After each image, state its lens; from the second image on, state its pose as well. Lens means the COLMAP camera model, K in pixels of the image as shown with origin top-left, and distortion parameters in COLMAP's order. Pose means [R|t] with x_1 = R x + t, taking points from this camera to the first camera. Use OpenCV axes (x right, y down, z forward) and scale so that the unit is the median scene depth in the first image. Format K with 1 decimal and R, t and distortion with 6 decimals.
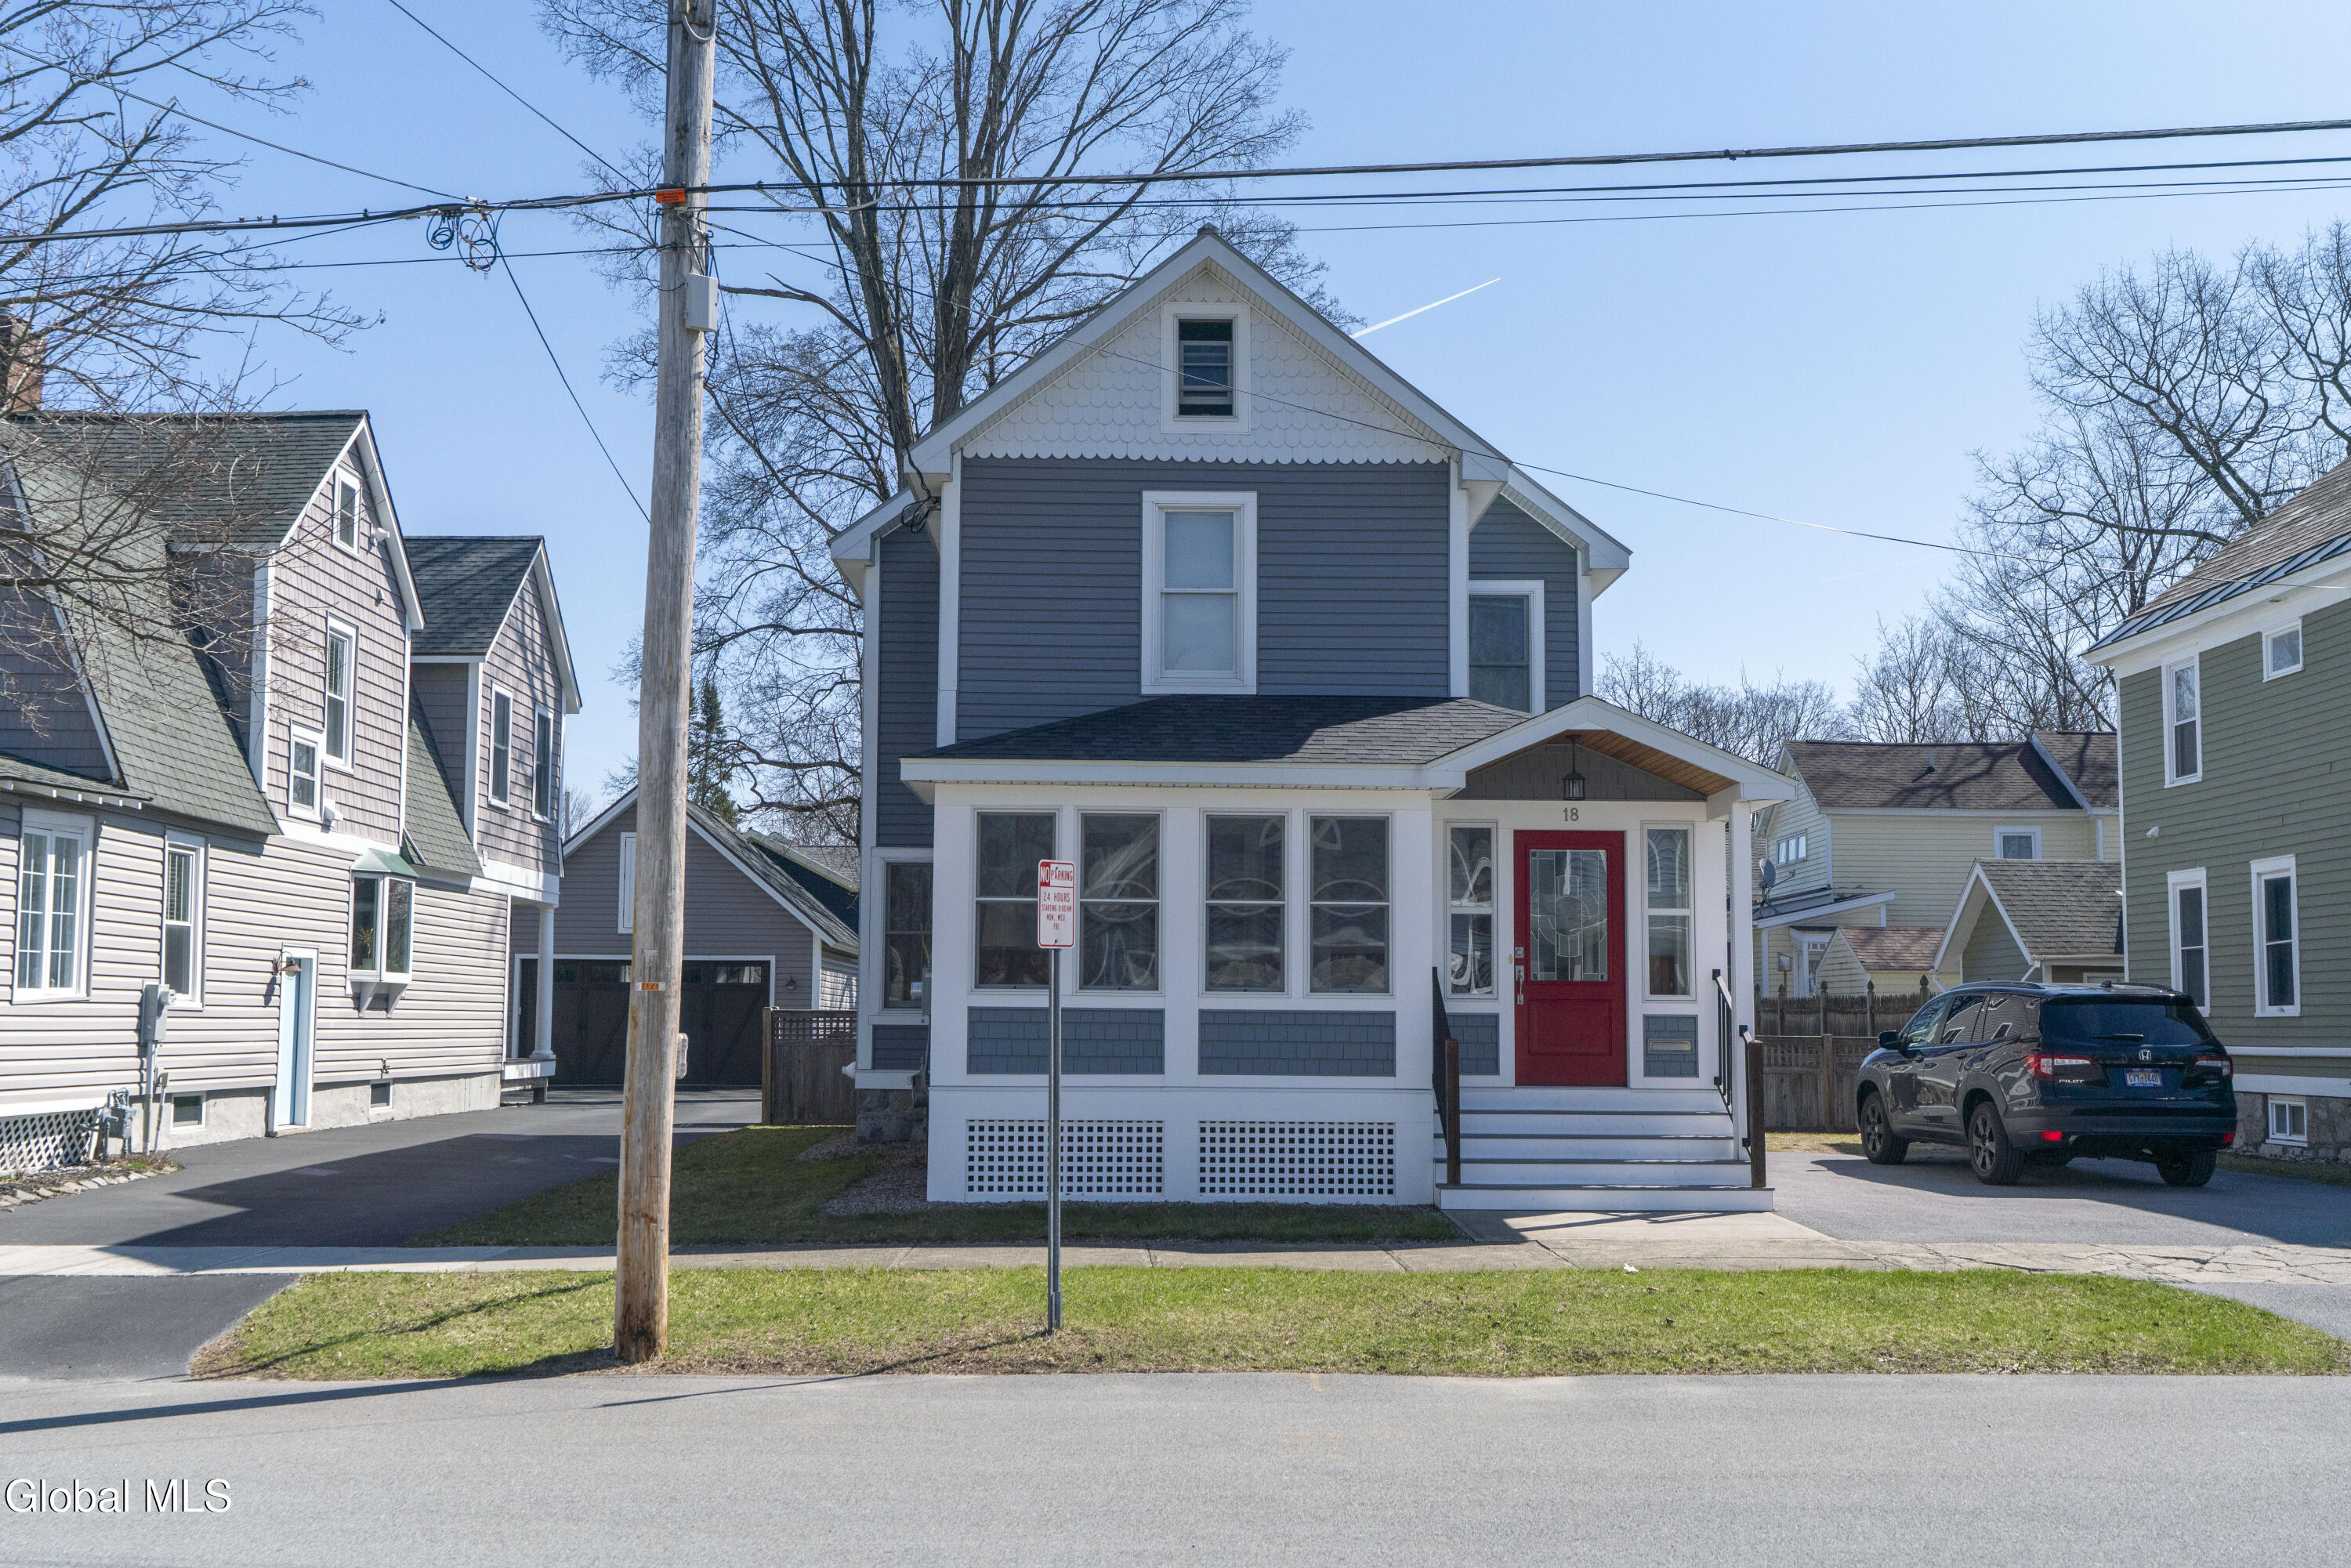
lens RADIAL K [[2313.6, 0, 1196.9], [0, 2313.6, 791.4], [0, 0, 1]] dist [0.007523, 0.000000]
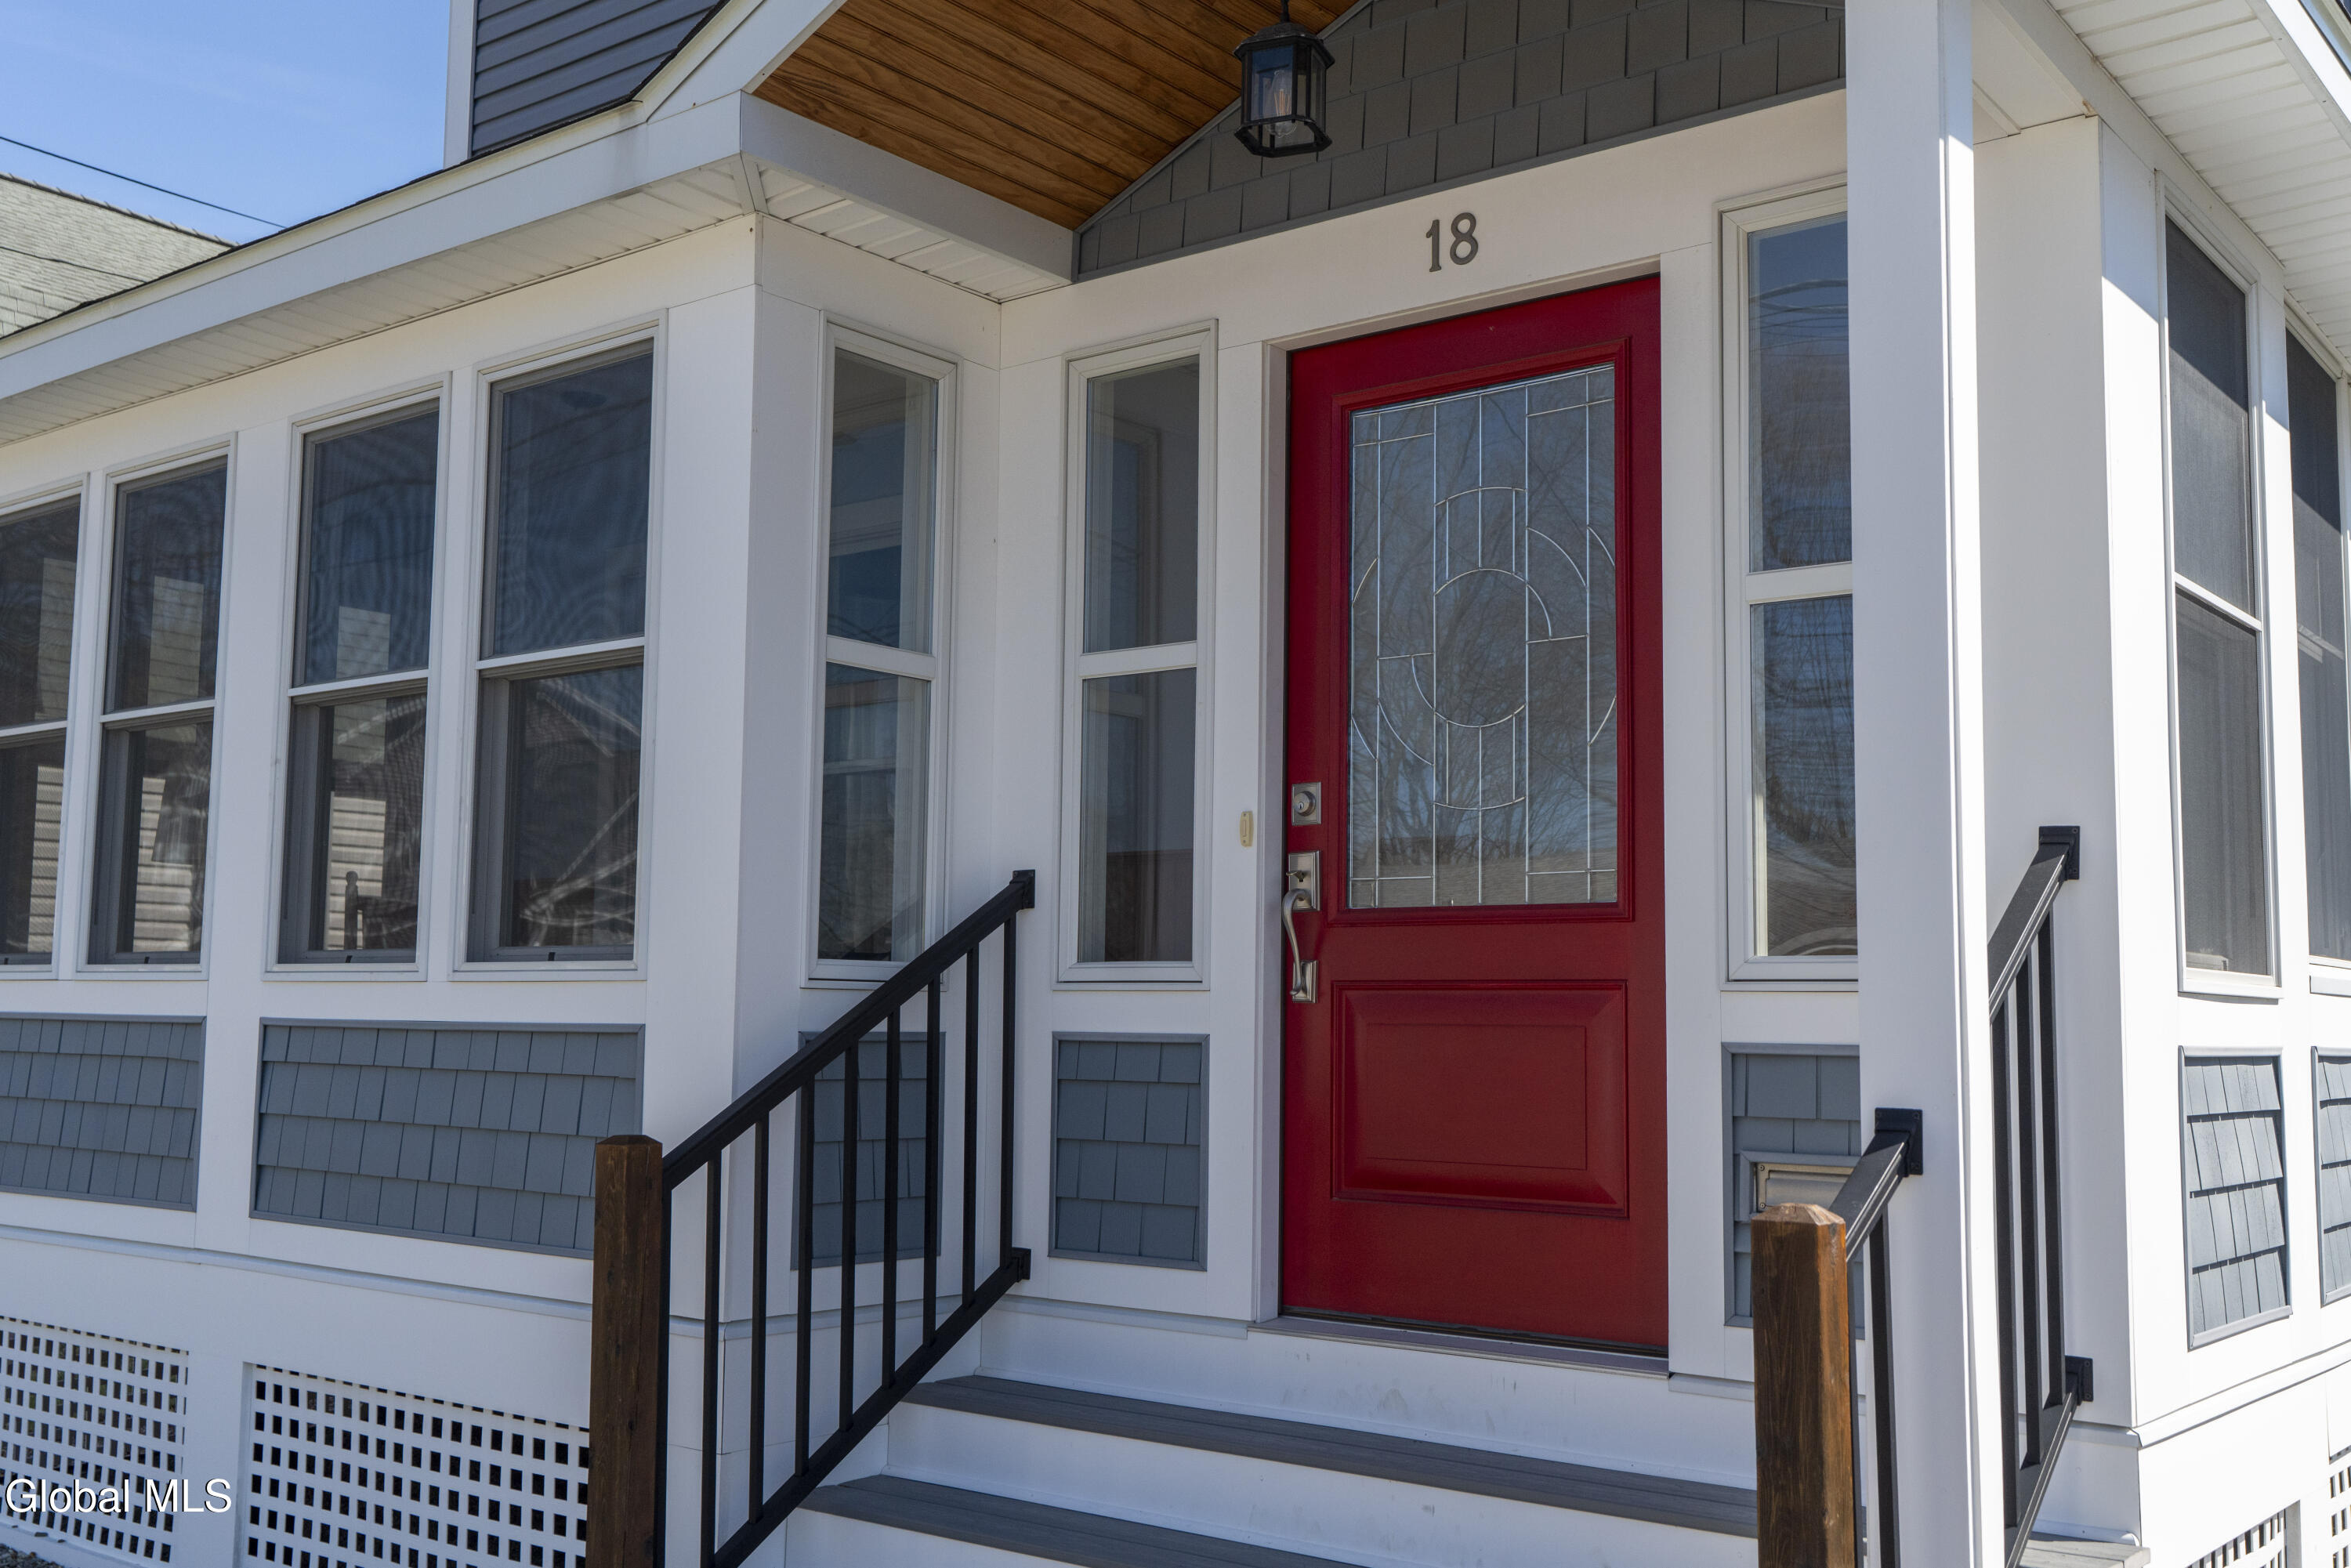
lens RADIAL K [[2313.6, 0, 1158.6], [0, 2313.6, 836.9], [0, 0, 1]] dist [0.007523, 0.000000]
pose [[0.761691, -0.051400, -0.645898, 0.295936], [0.055498, 0.998361, -0.014001, 0.075891], [0.645559, -0.025182, 0.763295, 0.787076]]
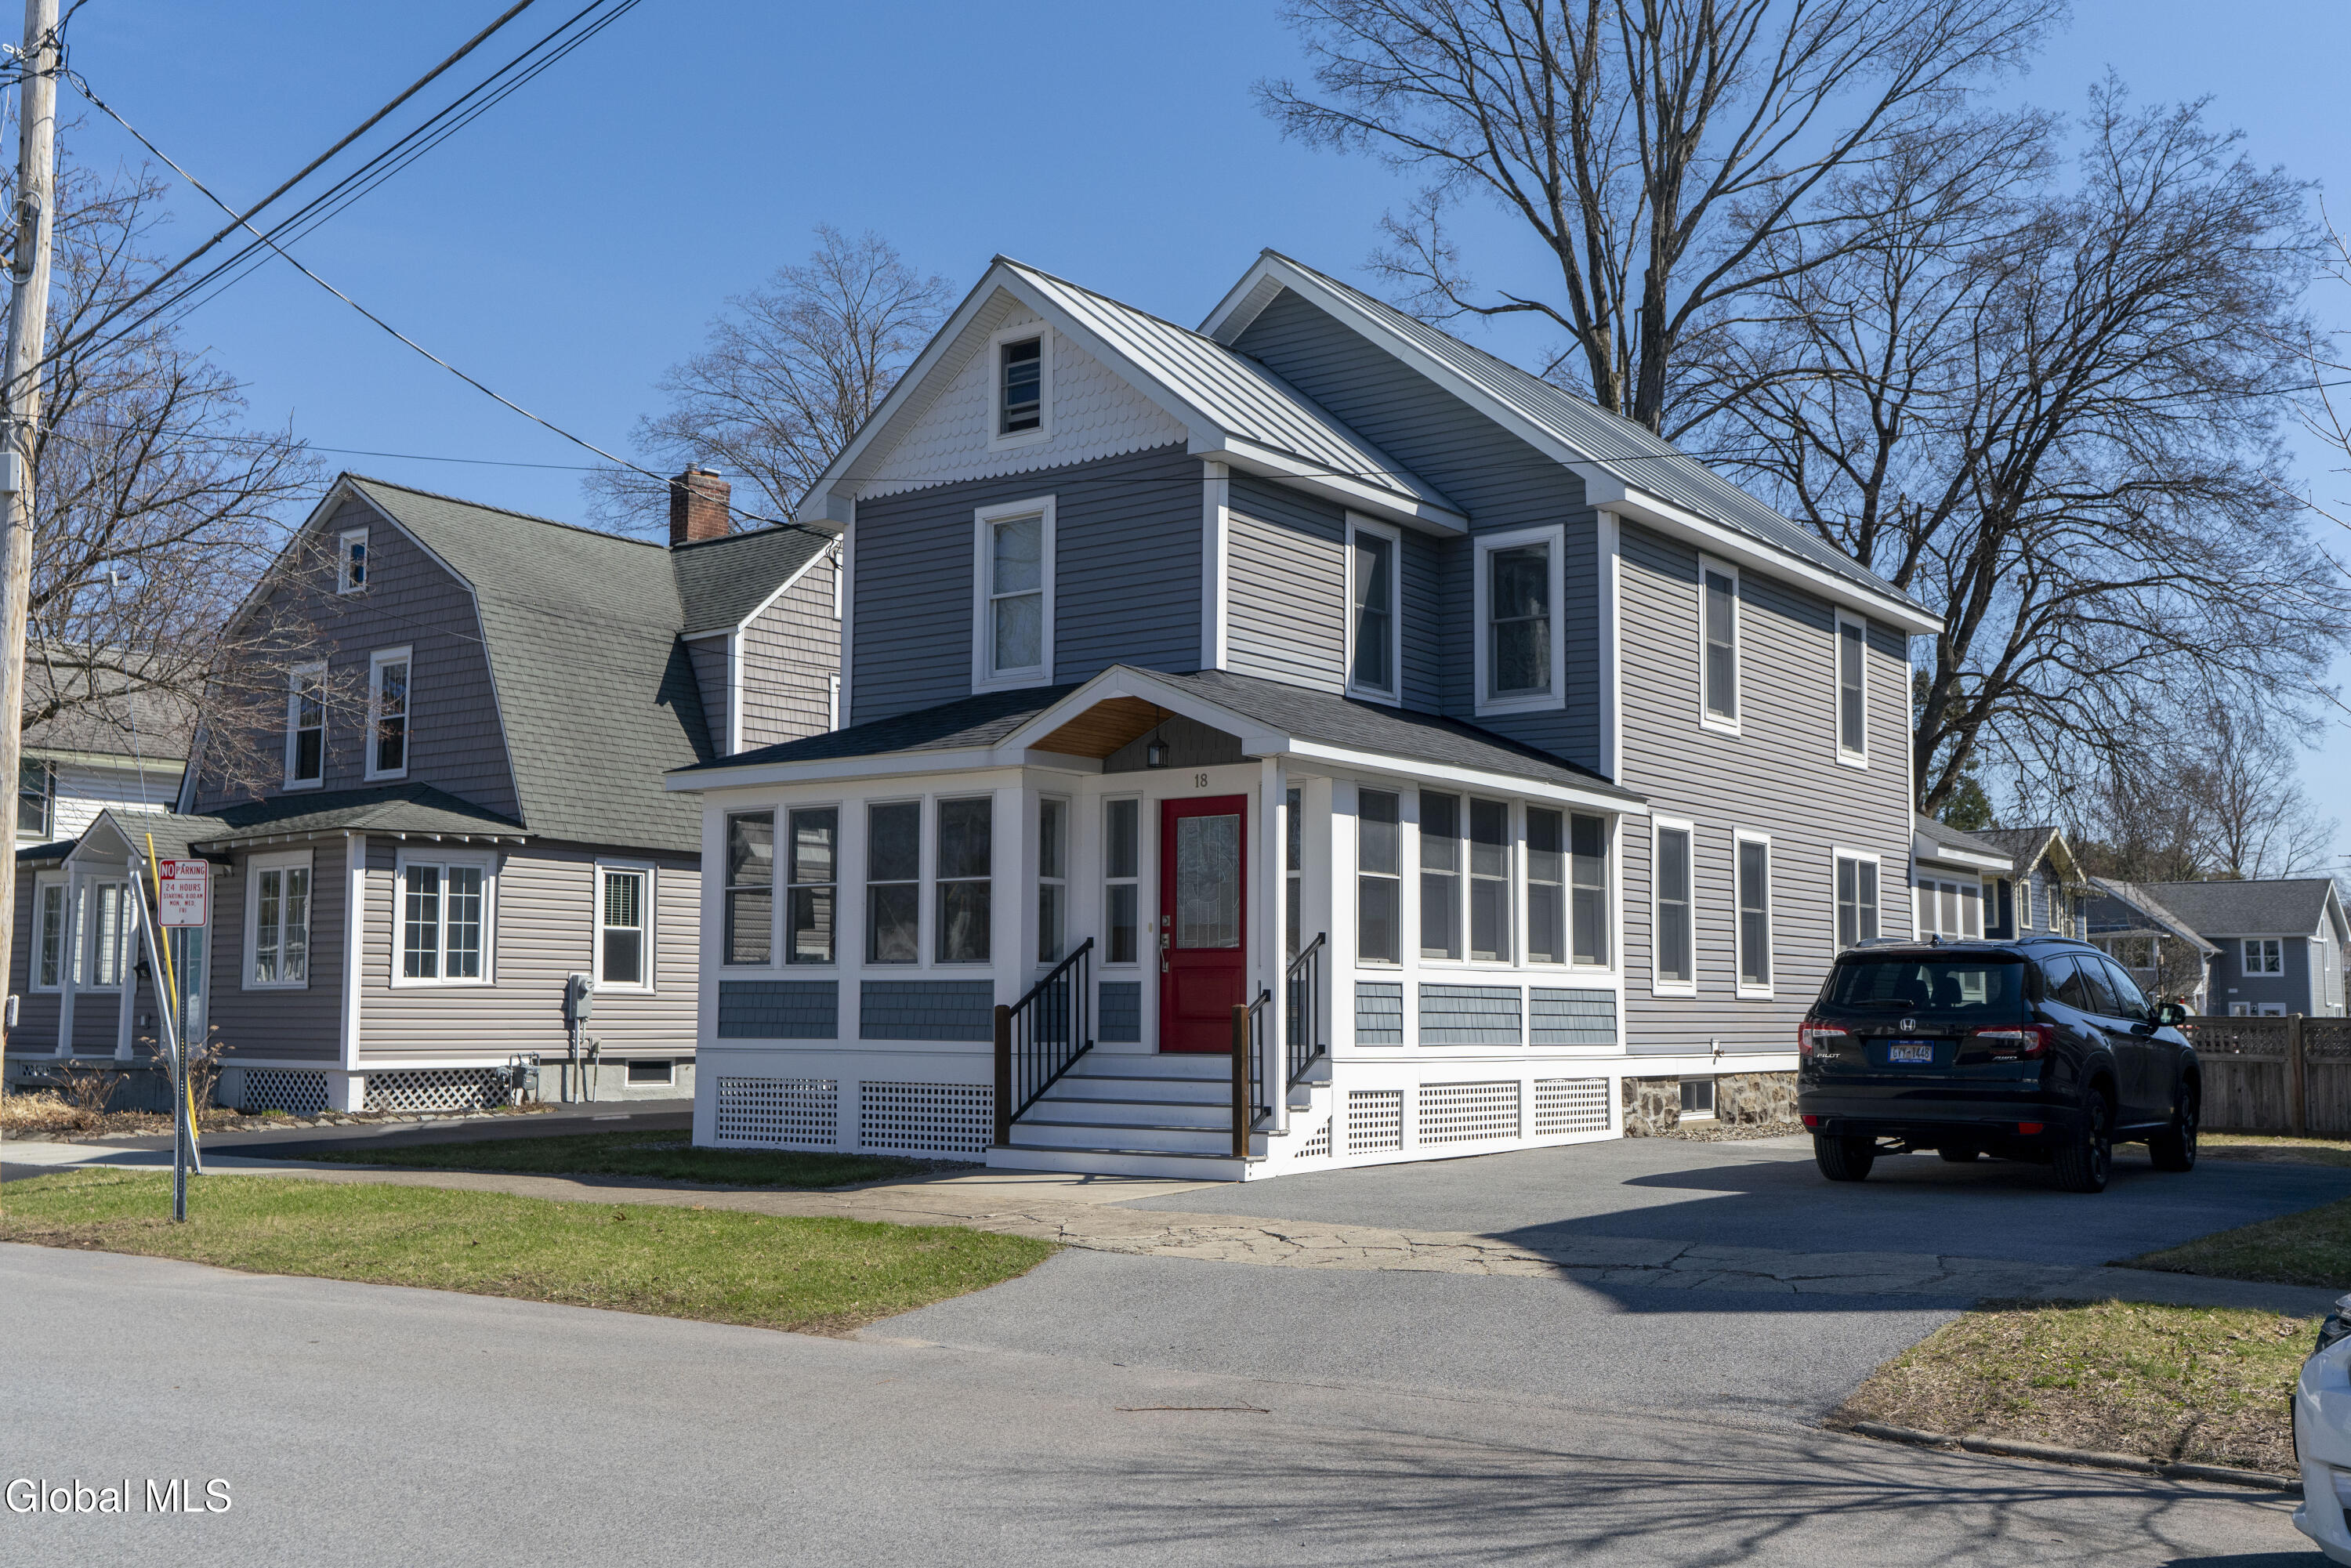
lens RADIAL K [[2313.6, 0, 1192.4], [0, 2313.6, 772.8], [0, 0, 1]] dist [0.007523, 0.000000]
pose [[0.783756, -0.067946, -0.617341, 0.773056], [0.061878, 0.997595, -0.031239, 0.037438], [0.617979, -0.013717, 0.786075, 0.216231]]
